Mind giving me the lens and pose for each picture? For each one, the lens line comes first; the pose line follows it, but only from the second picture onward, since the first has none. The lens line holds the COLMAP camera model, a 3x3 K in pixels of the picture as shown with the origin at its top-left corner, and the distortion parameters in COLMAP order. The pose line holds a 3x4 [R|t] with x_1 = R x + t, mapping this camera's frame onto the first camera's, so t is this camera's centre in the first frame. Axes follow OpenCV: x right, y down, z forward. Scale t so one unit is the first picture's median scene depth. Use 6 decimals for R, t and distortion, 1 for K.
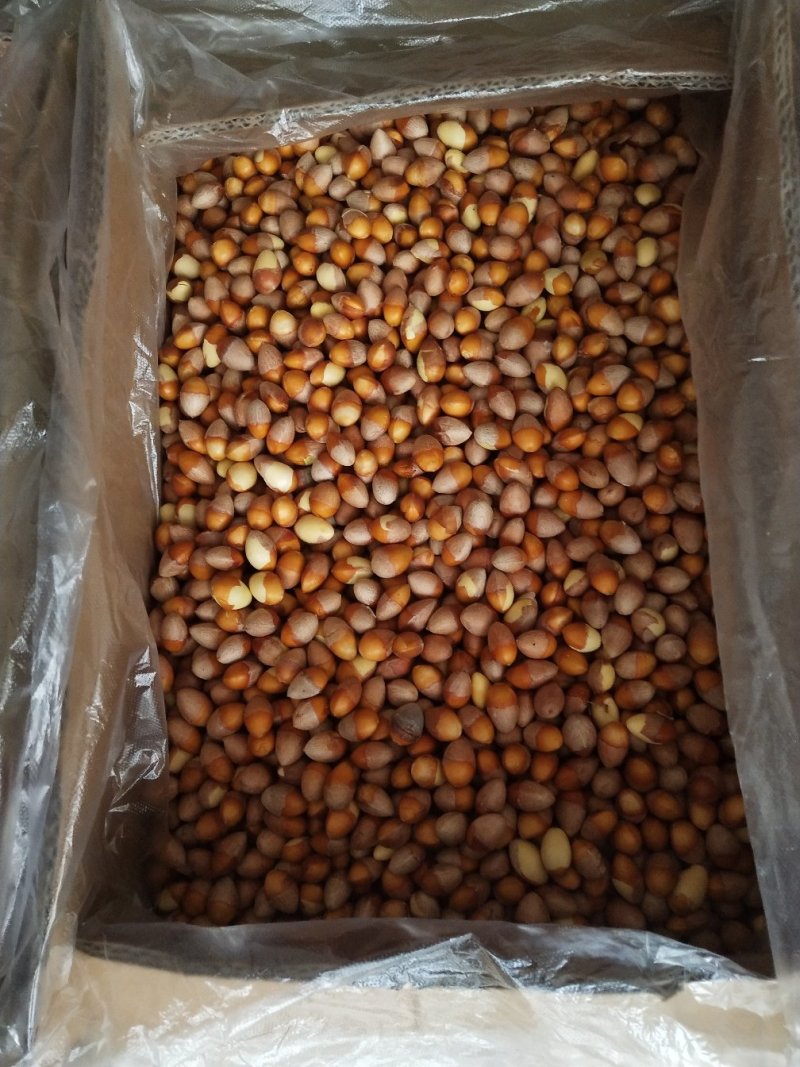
lens RADIAL K [[859.1, 0, 404.1], [0, 859.1, 534.9], [0, 0, 1]] dist [-0.006692, 0.026876]
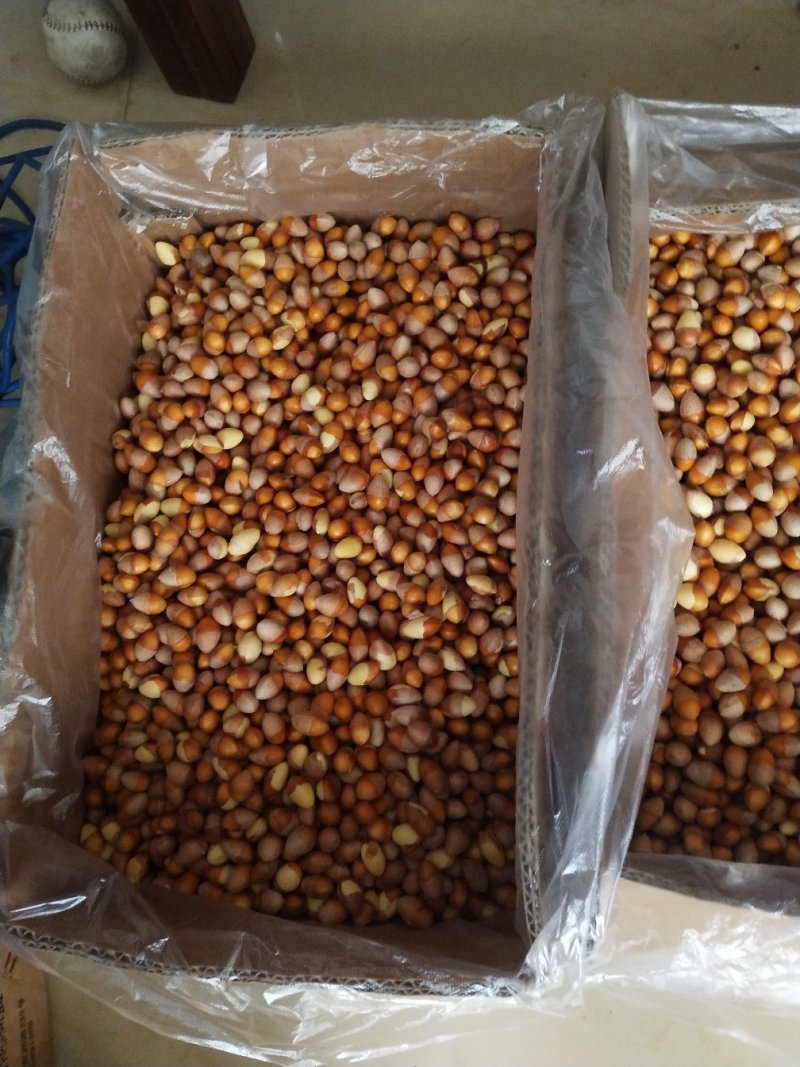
lens RADIAL K [[859.1, 0, 396.4], [0, 859.1, 534.1], [0, 0, 1]] dist [-0.006692, 0.026876]
pose [[0.992641, 0.097590, -0.071688, -0.472190], [-0.098146, 0.995163, -0.004265, 0.019471], [0.070925, 0.011269, 0.997418, -0.214731]]
